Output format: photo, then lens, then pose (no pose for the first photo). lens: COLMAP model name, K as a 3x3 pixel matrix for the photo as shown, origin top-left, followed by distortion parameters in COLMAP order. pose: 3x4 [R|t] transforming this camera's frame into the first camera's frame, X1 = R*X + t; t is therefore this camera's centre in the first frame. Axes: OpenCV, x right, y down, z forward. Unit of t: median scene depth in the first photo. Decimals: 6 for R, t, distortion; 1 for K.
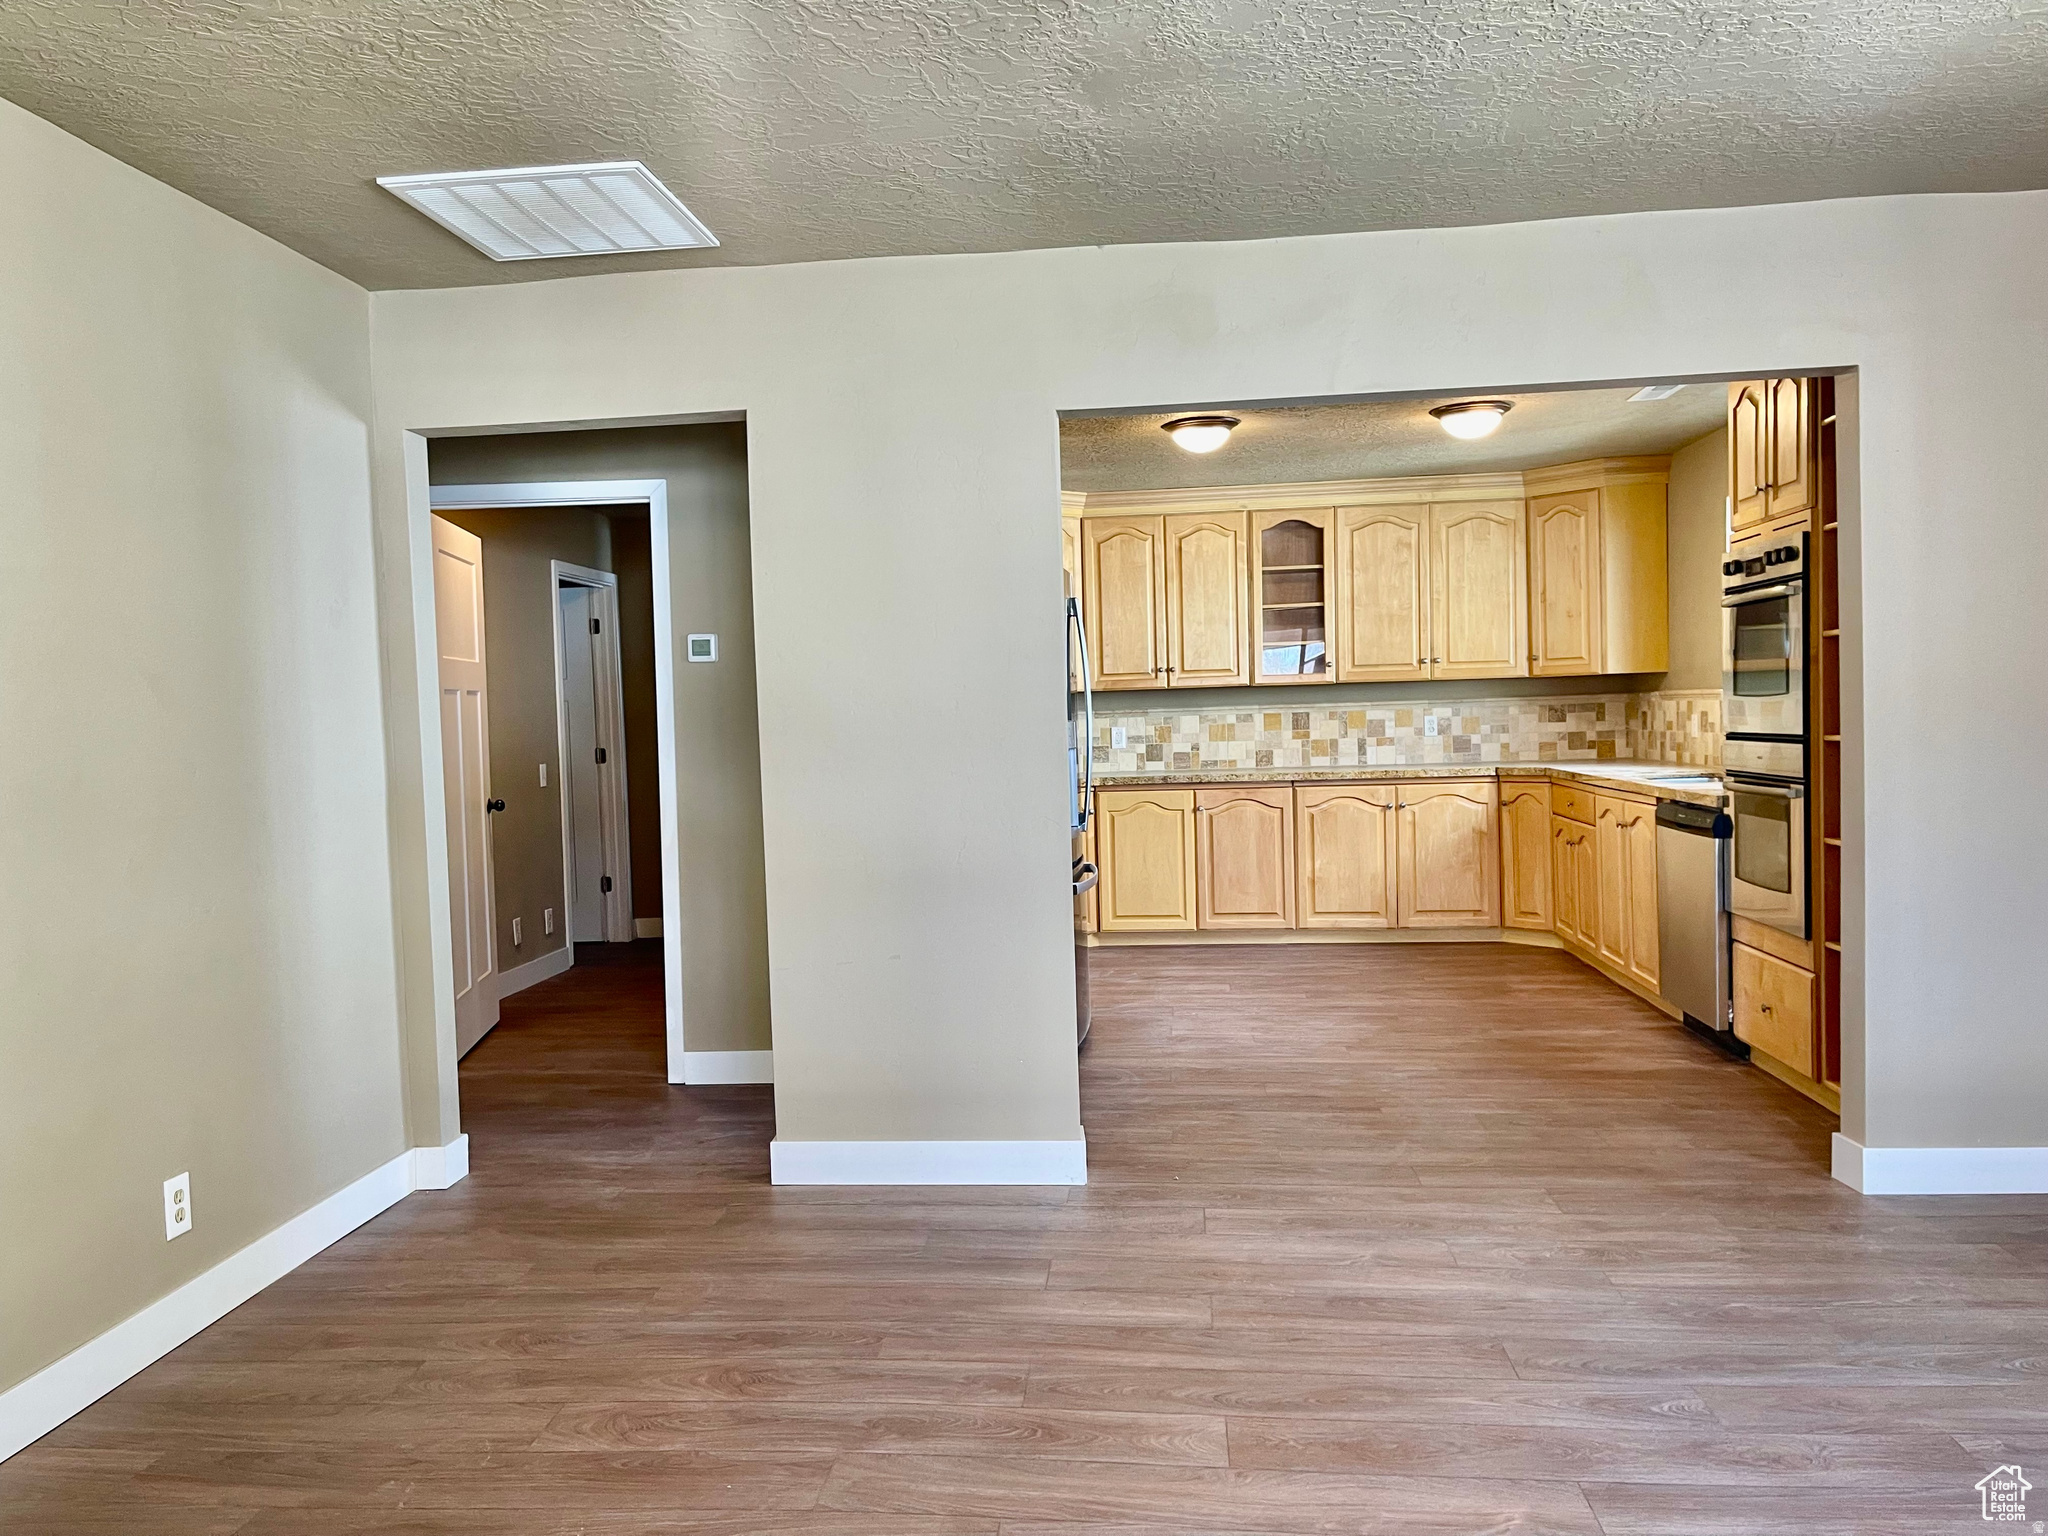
lens RADIAL K [[1540.1, 0, 984.9], [0, 1540.1, 785.9], [0, 0, 1]] dist [0.012630, -0.020307]
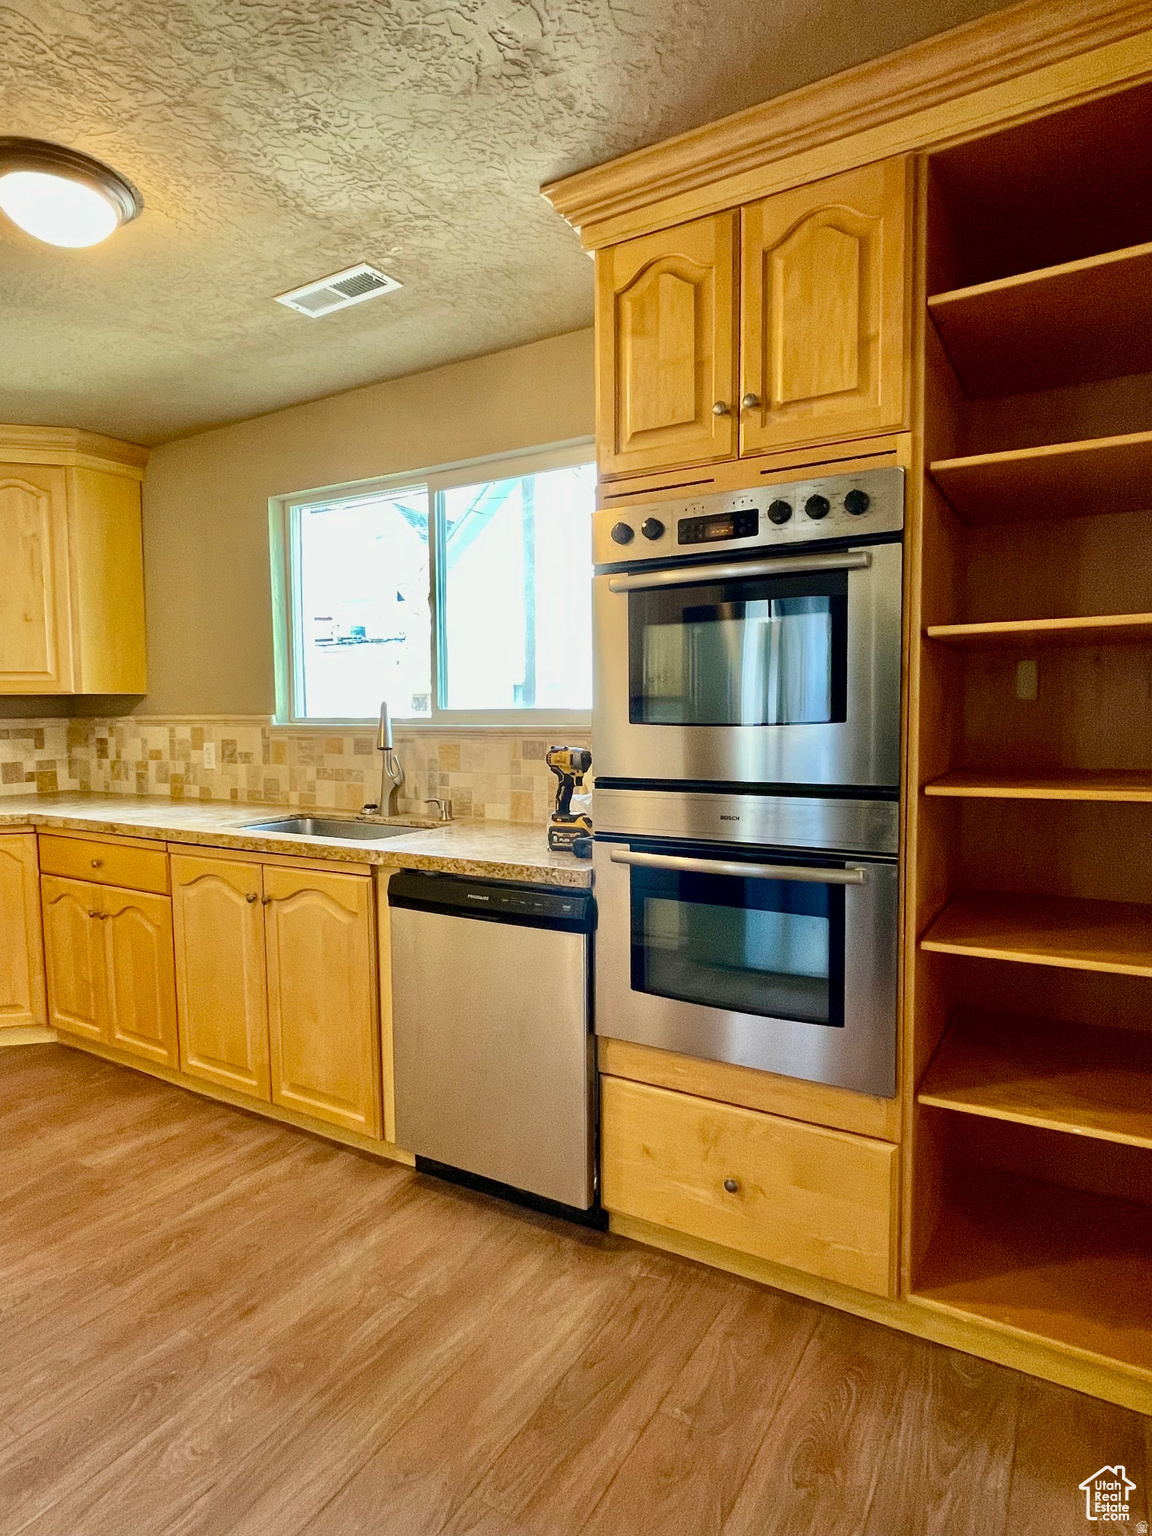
lens RADIAL K [[862.4, 0, 565.3], [0, 862.4, 767.3], [0, 0, 1]] dist [-0.006981, 0.000414]
pose [[0.410637, -0.034321, 0.911153, 0.084592], [0.040221, 0.999000, 0.019504, -0.031176], [-0.910911, 0.028638, 0.411607, 0.563596]]
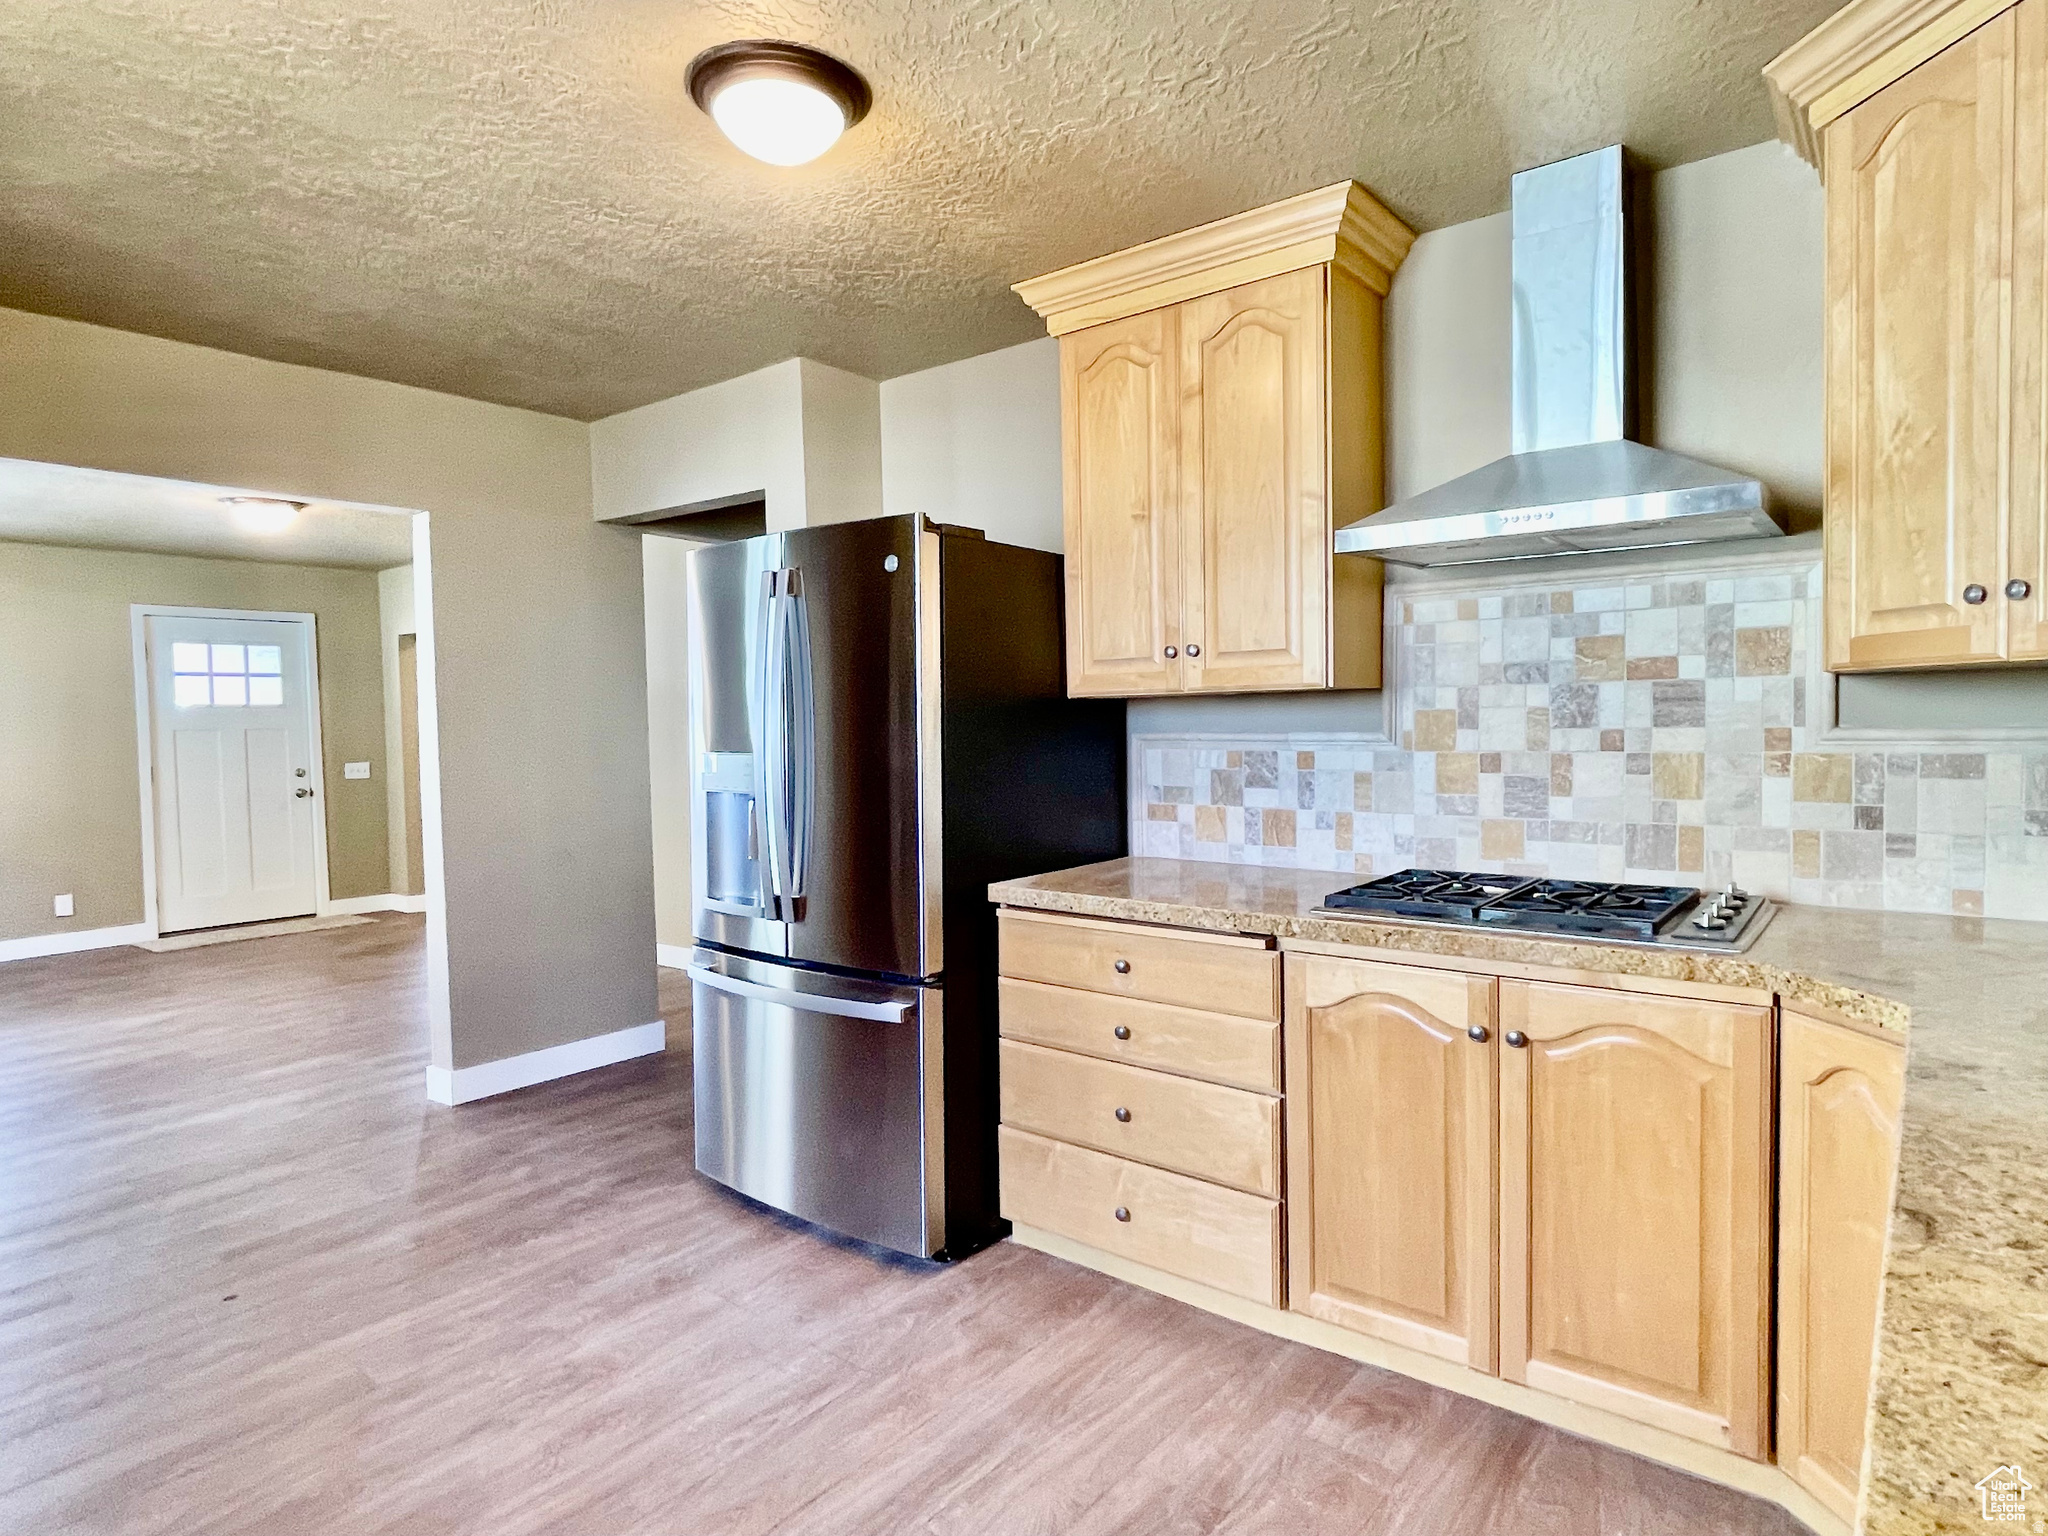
lens RADIAL K [[1149.9, 0, 1020.9], [0, 1149.9, 761.5], [0, 0, 1]] dist [-0.006981, 0.000414]
pose [[-0.527225, 0.071331, -0.846726, 0.315317], [-0.007305, 0.996053, 0.088459, -0.062343], [0.849694, 0.052824, -0.524623, 0.997659]]
